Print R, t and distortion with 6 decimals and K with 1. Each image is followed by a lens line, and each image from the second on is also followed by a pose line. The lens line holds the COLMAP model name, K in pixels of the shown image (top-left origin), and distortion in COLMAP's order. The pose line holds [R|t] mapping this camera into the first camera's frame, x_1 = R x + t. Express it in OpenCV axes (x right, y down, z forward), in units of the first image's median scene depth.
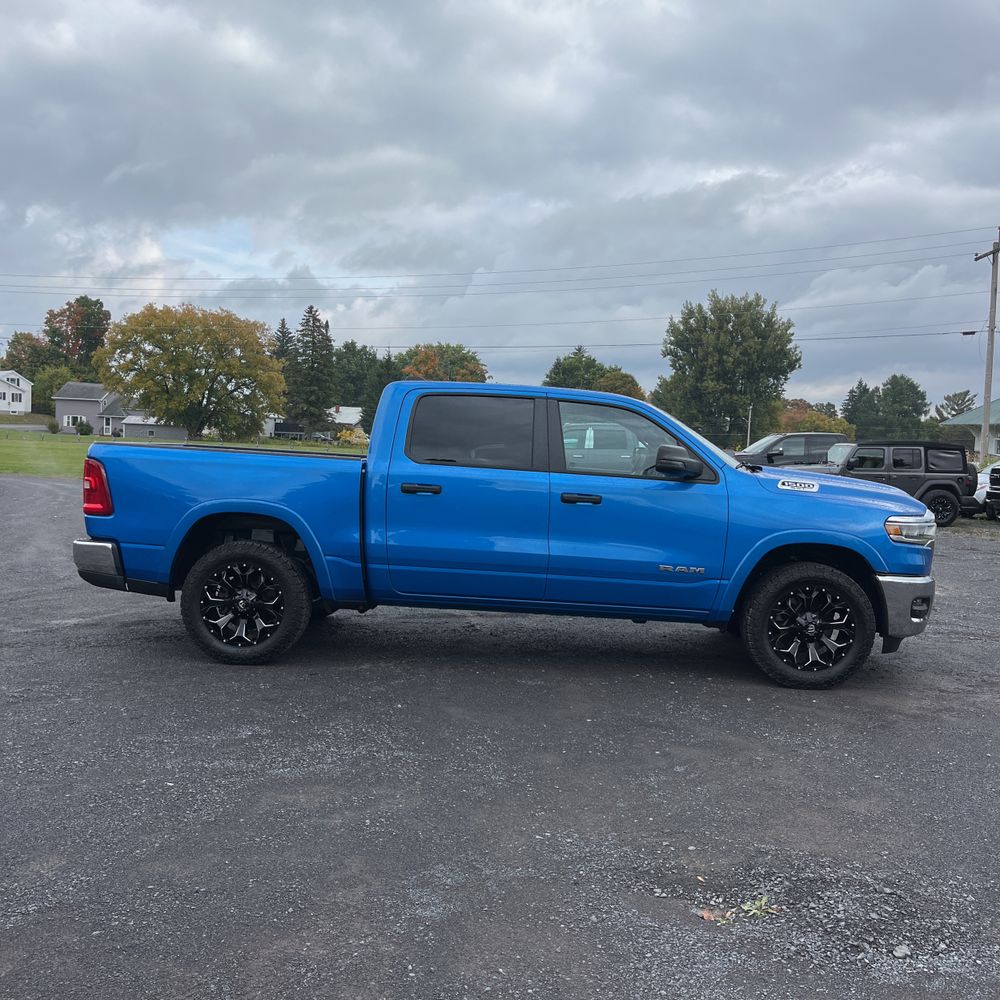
lens RADIAL K [[999.1, 0, 501.4], [0, 999.1, 522.1], [0, 0, 1]] dist [0.019493, 0.006813]
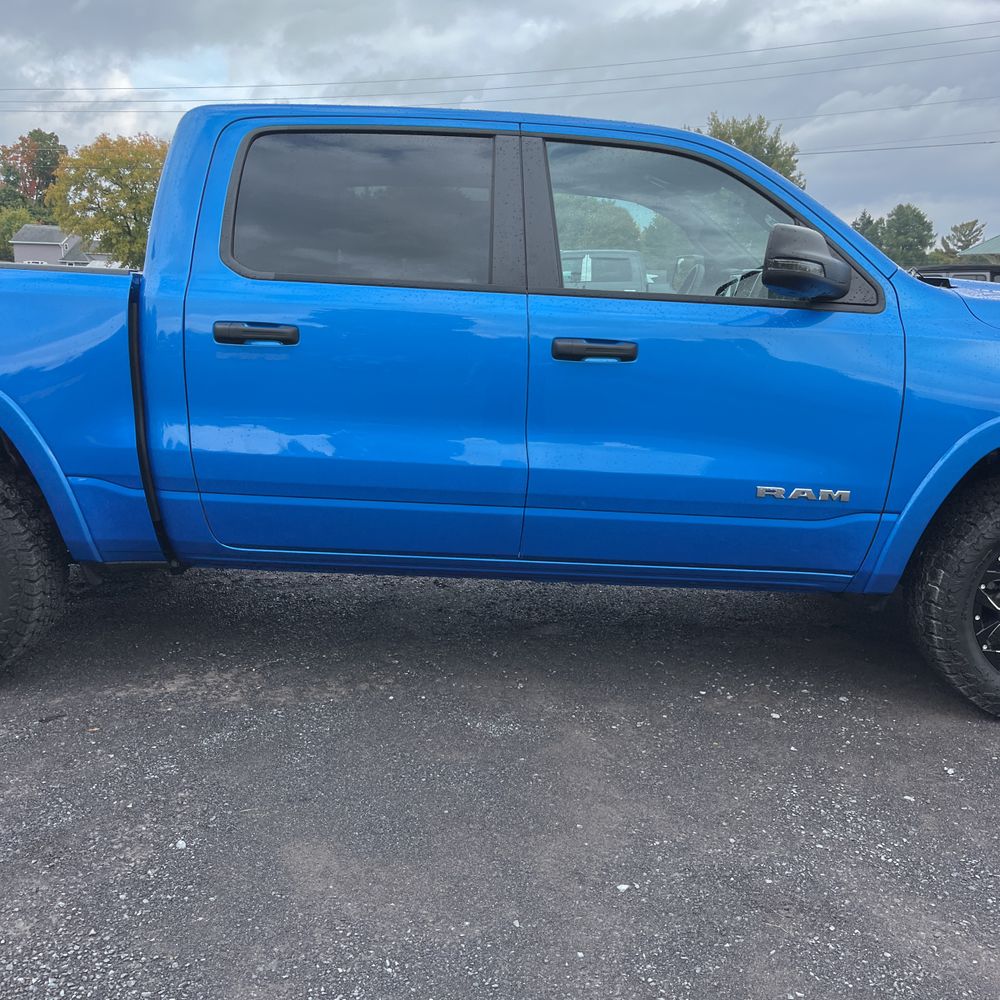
lens RADIAL K [[999.1, 0, 501.4], [0, 999.1, 522.1], [0, 0, 1]] dist [0.019493, 0.006813]
pose [[0.999816, -0.018109, 0.006270, 0.031182], [0.016942, 0.988169, 0.152431, -0.015477], [-0.008957, -0.152296, 0.988294, 0.517591]]
